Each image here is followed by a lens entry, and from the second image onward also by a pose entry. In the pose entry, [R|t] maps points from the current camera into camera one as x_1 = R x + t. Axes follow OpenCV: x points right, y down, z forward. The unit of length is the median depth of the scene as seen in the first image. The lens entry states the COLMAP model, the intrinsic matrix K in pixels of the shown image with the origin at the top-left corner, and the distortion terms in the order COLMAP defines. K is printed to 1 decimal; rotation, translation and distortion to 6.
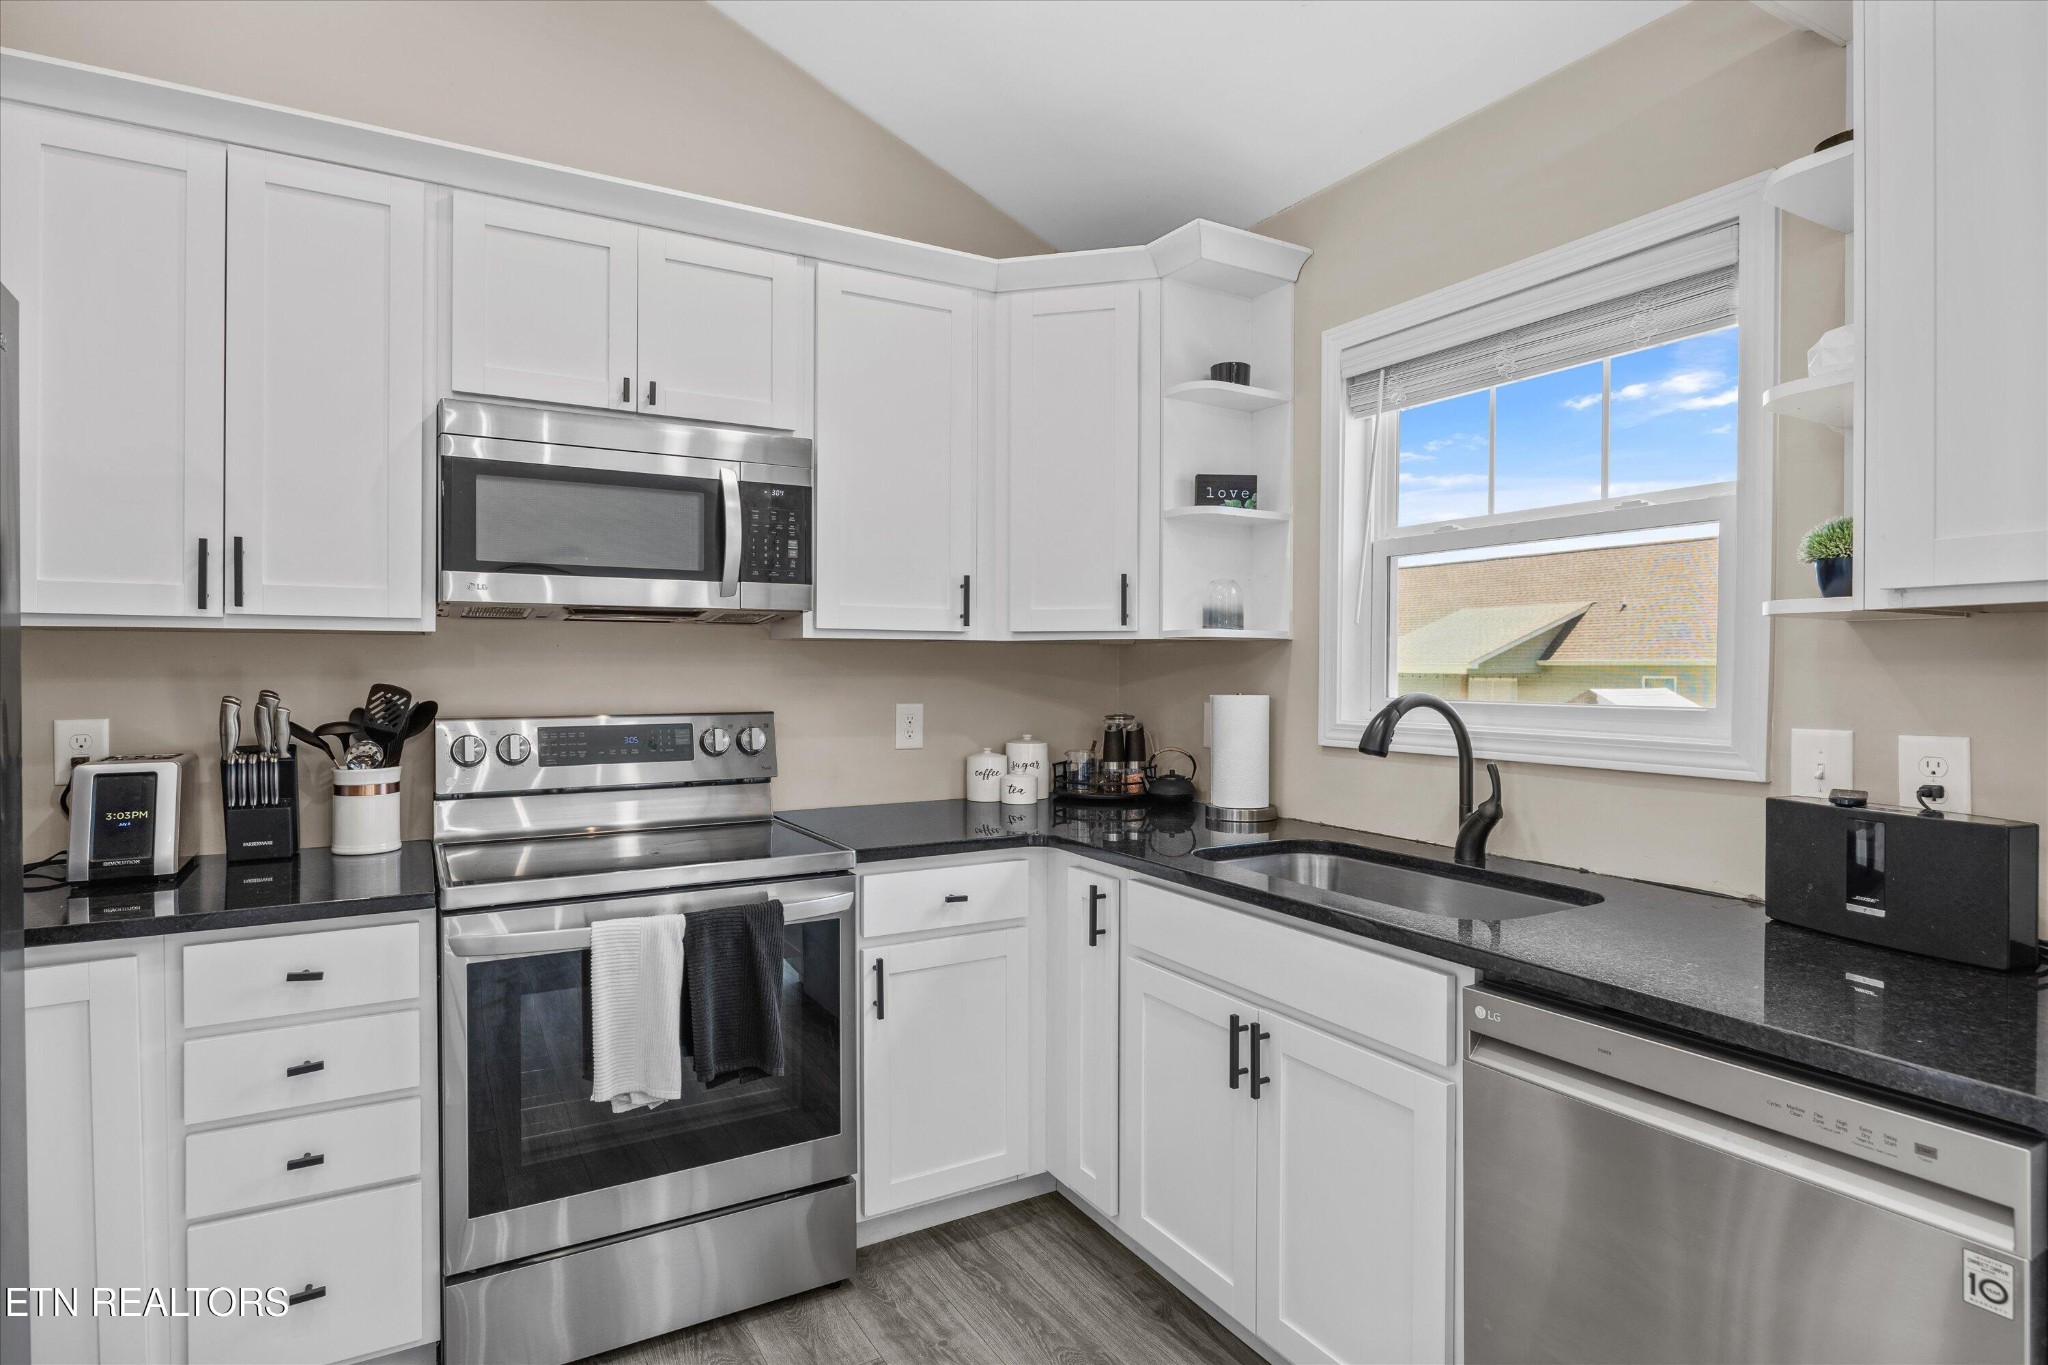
lens RADIAL K [[1103.2, 0, 1028.2], [0, 1103.2, 677.9], [0, 0, 1]] dist [0.022754, -0.000116]
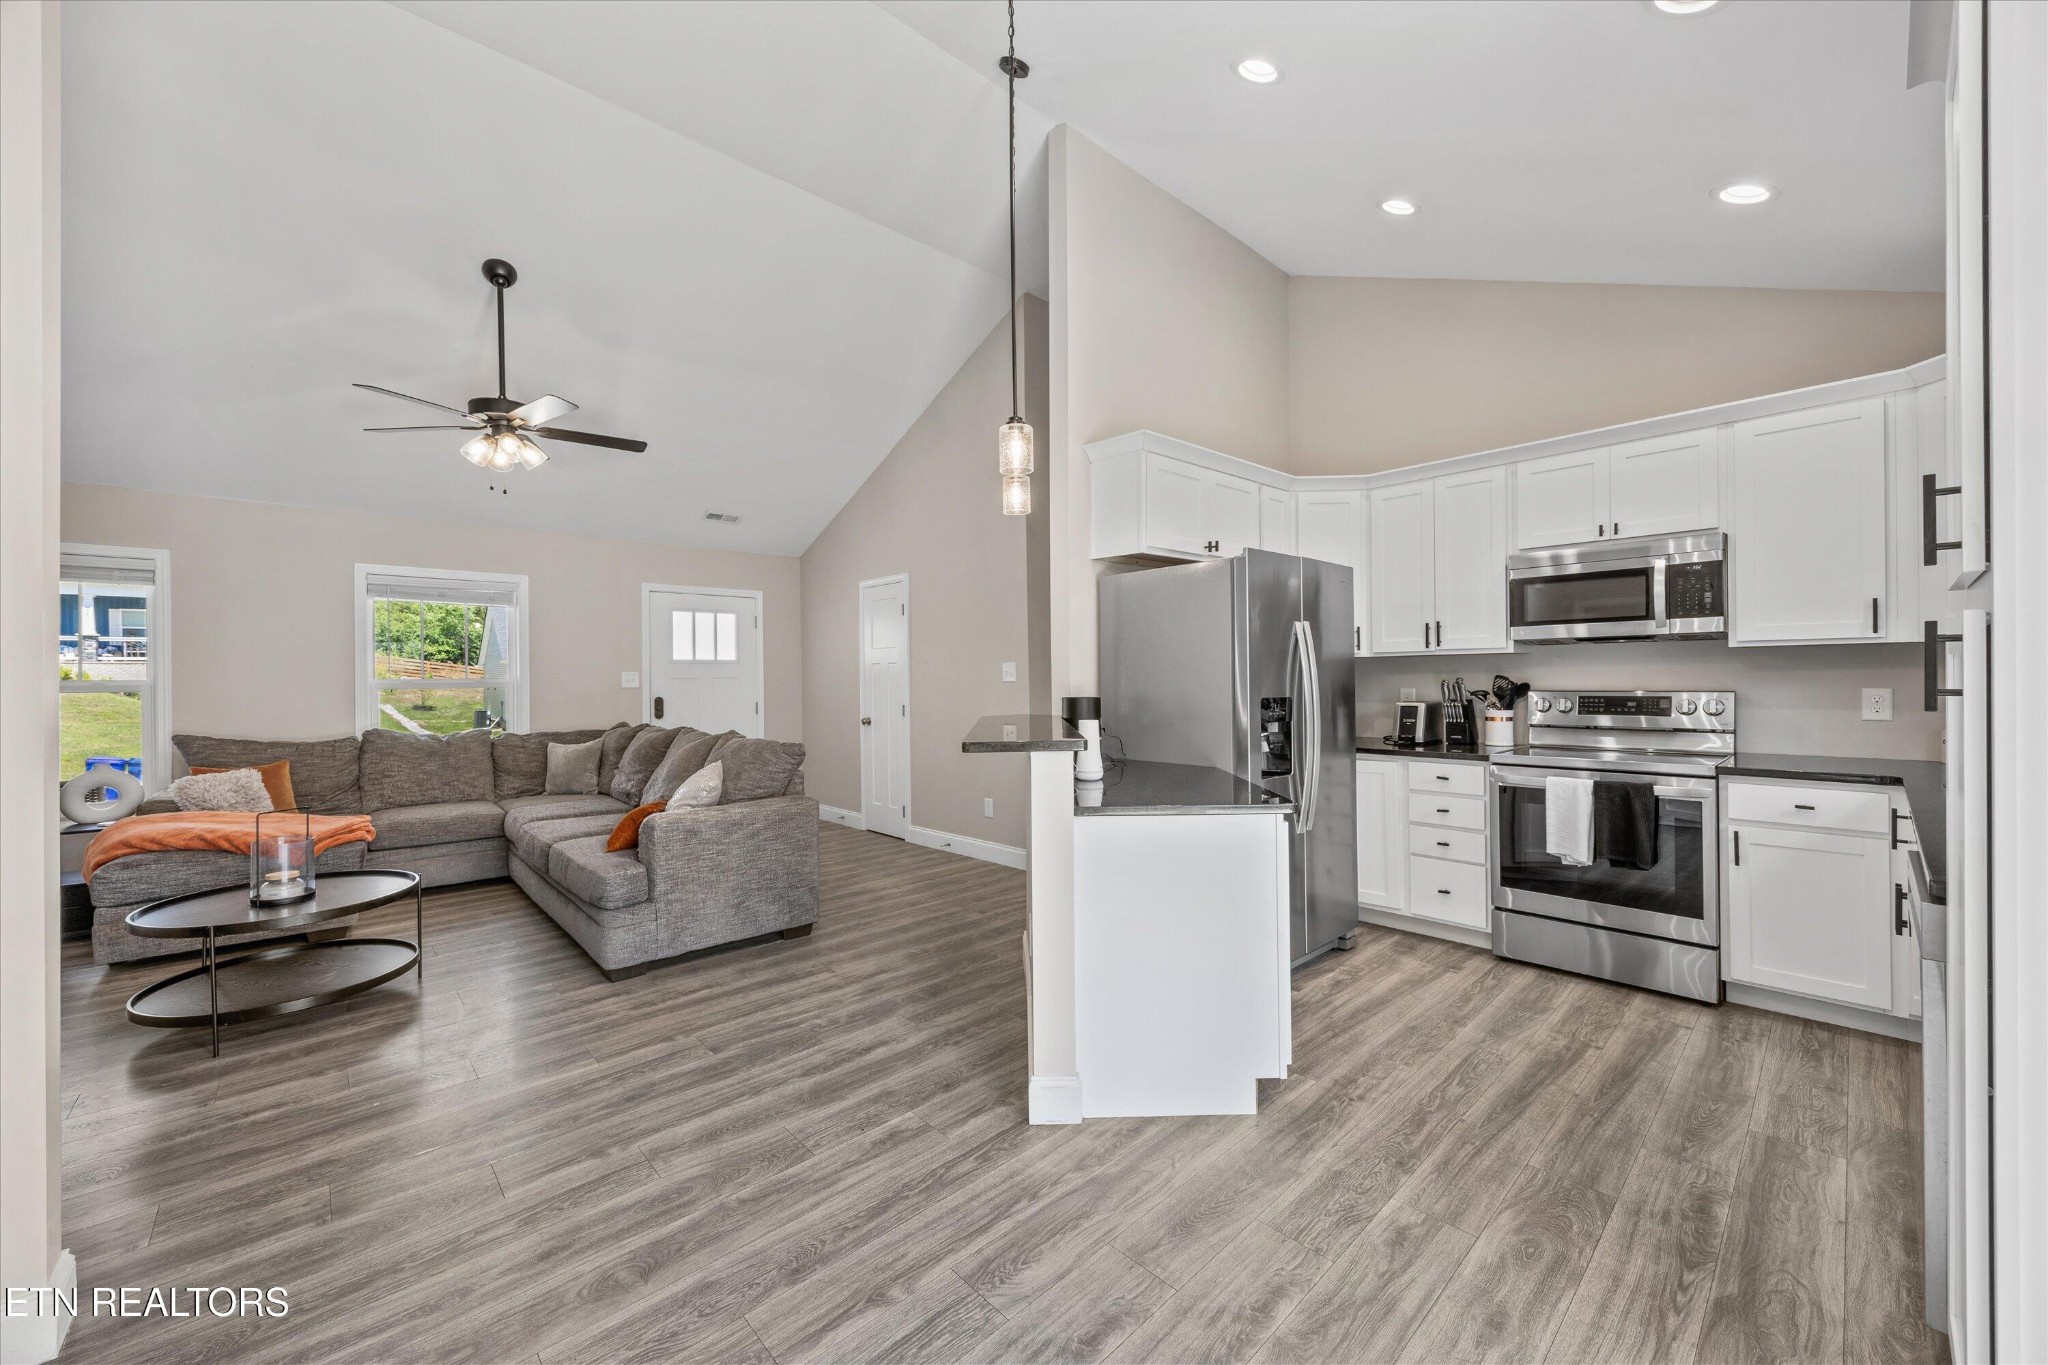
lens RADIAL K [[782.6, 0, 1022.0], [0, 782.6, 682.1], [0, 0, 1]] dist [-0.000271, -0.000045]
pose [[0.215823, 0.002197, -0.976430, 0.833209], [0.000106, 0.999997, 0.002274, 0.016873], [0.976433, -0.000594, 0.215822, -0.364600]]
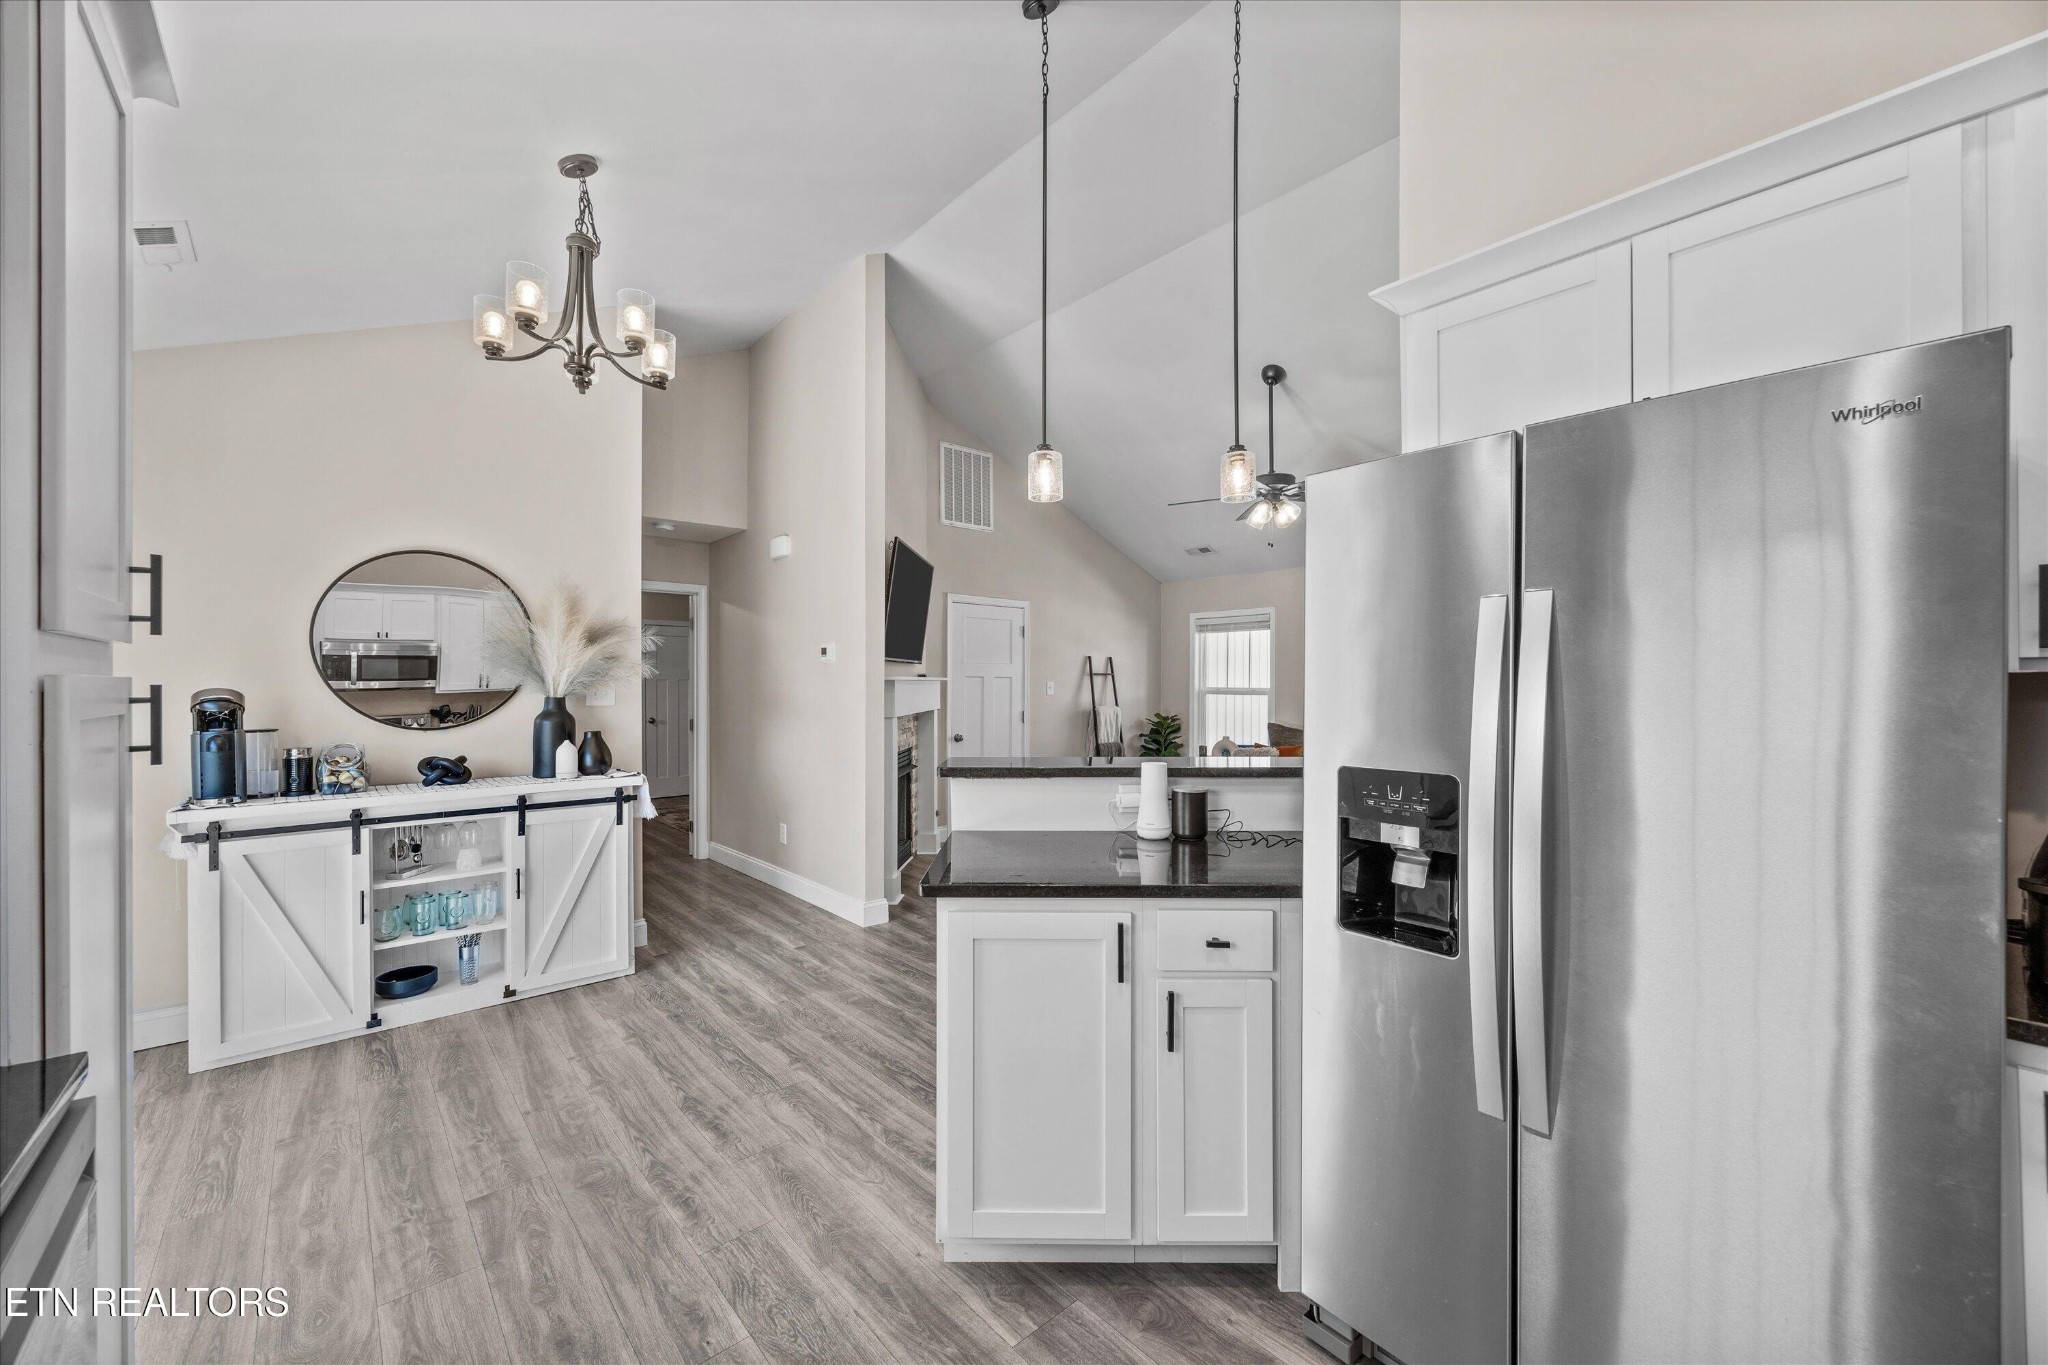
lens RADIAL K [[782.6, 0, 1022.0], [0, 782.6, 682.1], [0, 0, 1]] dist [-0.000271, -0.000045]
pose [[-0.980649, -0.002988, -0.195749, 0.004949], [-0.004360, 0.999969, 0.006581, -0.026410], [0.195724, 0.007307, -0.980632, 0.935212]]
